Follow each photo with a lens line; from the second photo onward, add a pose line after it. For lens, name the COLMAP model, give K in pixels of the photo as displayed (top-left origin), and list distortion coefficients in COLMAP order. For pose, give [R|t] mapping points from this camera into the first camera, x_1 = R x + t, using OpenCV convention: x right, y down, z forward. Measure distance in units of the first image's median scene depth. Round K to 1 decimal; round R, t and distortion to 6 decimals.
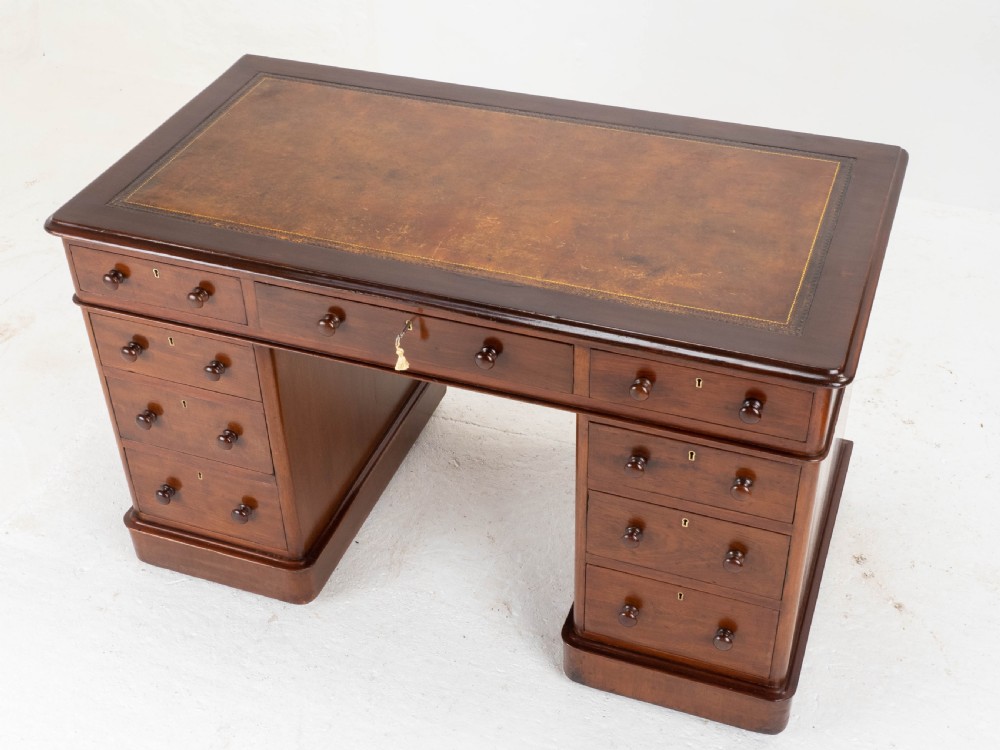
lens RADIAL K [[1301.9, 0, 492.6], [0, 1301.9, 346.3], [0, 0, 1]] dist [0.000366, 0.000000]
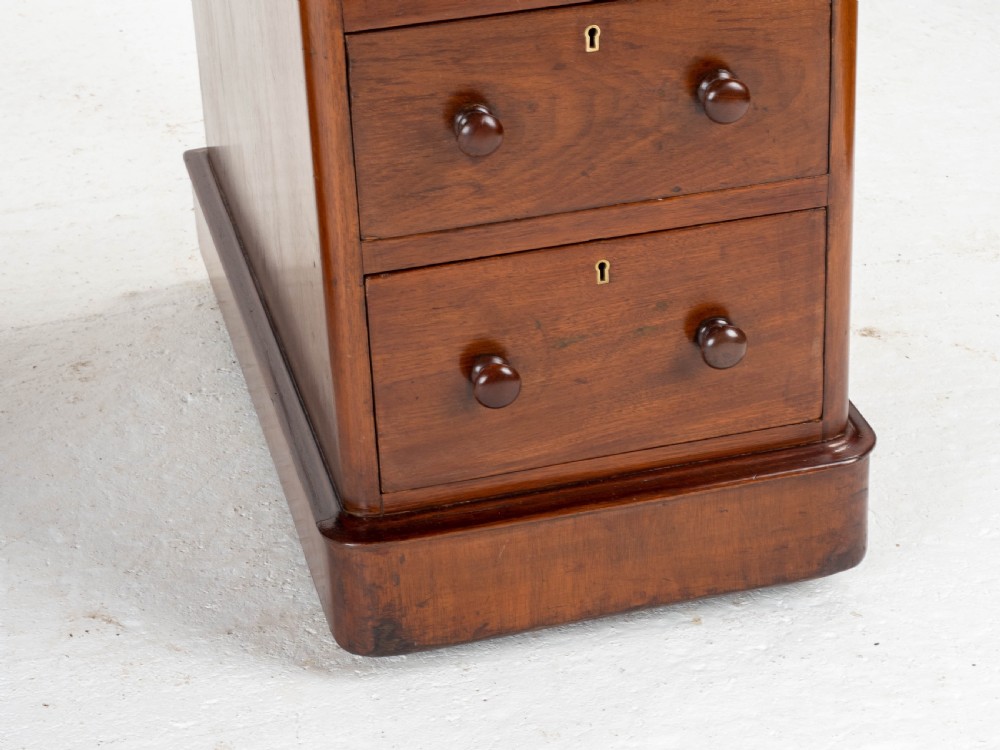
lens RADIAL K [[2510.3, 0, 547.0], [0, 2510.3, 404.1], [0, 0, 1]] dist [0.019029, 0.000000]
pose [[0.814343, -0.287989, 0.503893, -0.266939], [0.356837, 0.933160, -0.043359, 0.246153], [-0.457726, 0.215117, 0.862677, 0.317126]]
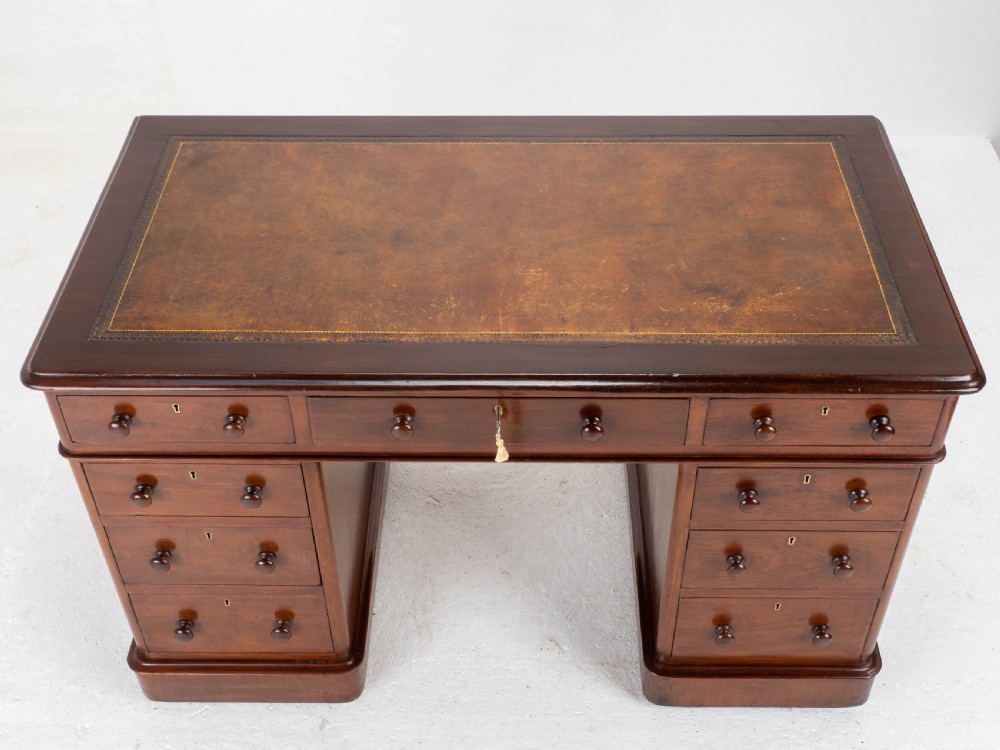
lens RADIAL K [[1203.6, 0, 499.5], [0, 1203.6, 372.5], [0, 0, 1]] dist [0.005542, 0.000000]
pose [[0.942906, -0.212934, 0.256100, -0.241572], [0.188634, 0.975140, 0.116270, -0.123504], [-0.274491, -0.061323, 0.959632, 0.175877]]
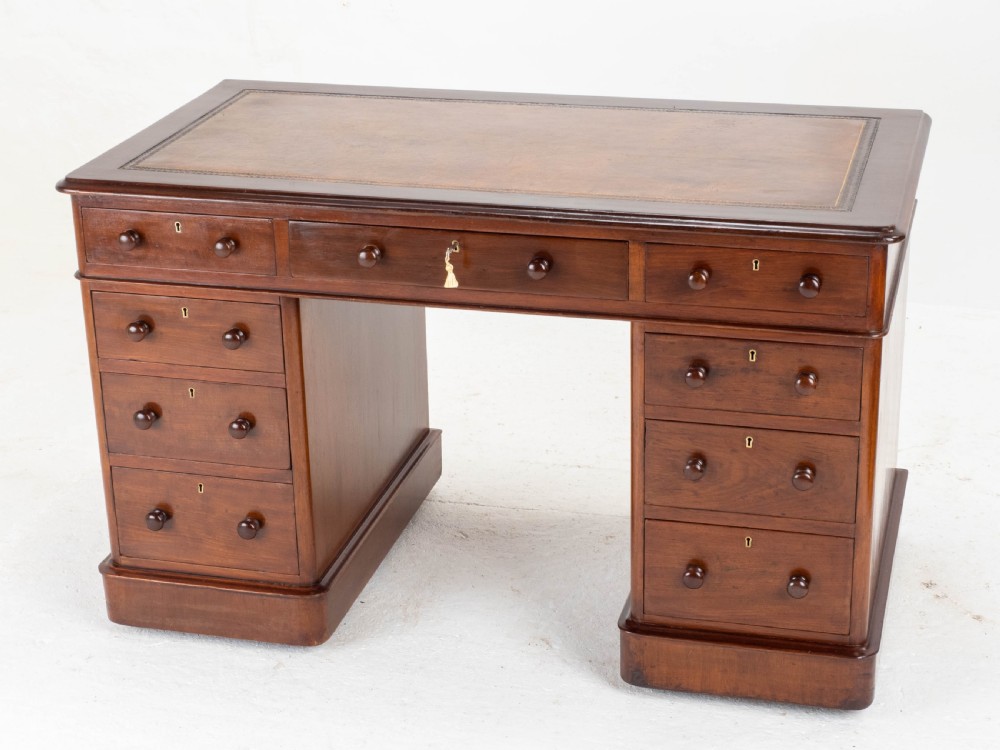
lens RADIAL K [[1901.0, 0, 519.8], [0, 1901.0, 361.1], [0, 0, 1]] dist [-0.005793, 0.000000]
pose [[0.994412, -0.032581, 0.100419, -0.144220], [0.057836, 0.963876, -0.259995, 0.391724], [-0.088321, 0.264350, 0.960374, -0.314461]]
